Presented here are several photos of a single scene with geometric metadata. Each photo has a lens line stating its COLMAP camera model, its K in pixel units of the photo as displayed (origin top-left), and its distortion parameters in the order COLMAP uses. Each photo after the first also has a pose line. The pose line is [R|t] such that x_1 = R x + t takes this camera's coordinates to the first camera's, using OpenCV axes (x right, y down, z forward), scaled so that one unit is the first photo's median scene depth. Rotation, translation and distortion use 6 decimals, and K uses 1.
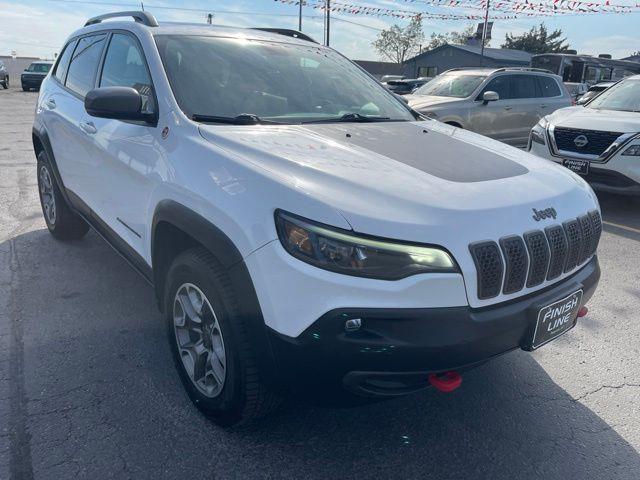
lens RADIAL K [[478.5, 0, 322.1], [0, 478.5, 244.5], [0, 0, 1]] dist [0.066891, -0.074139]
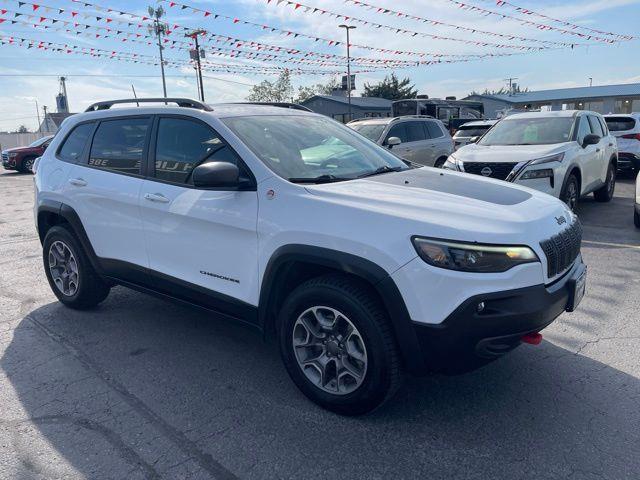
lens RADIAL K [[478.4, 0, 319.2], [0, 478.4, 244.3], [0, 0, 1]] dist [0.071849, -0.097585]
pose [[0.966478, -0.124040, 0.224800, -0.114768], [0.145246, 0.986129, -0.080326, 0.004374], [-0.211718, 0.110284, 0.971089, -0.055104]]
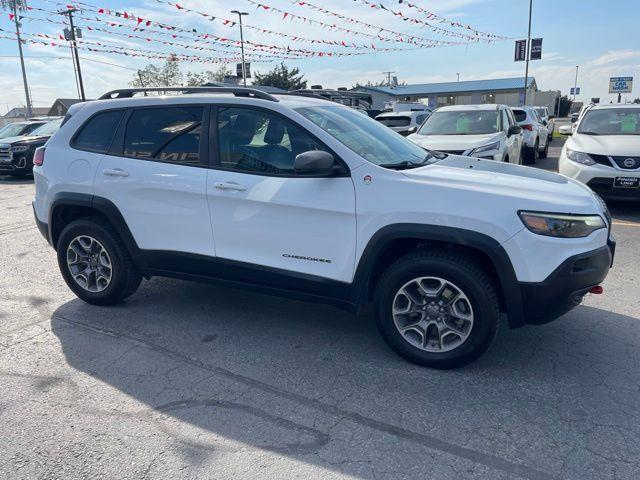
lens RADIAL K [[478.5, 0, 322.1], [0, 478.5, 244.5], [0, 0, 1]] dist [0.066891, -0.074139]
pose [[0.883780, -0.176260, 0.433435, -0.247035], [0.204548, 0.978670, -0.019093, -0.010818], [-0.420825, 0.105532, 0.900983, -0.041192]]
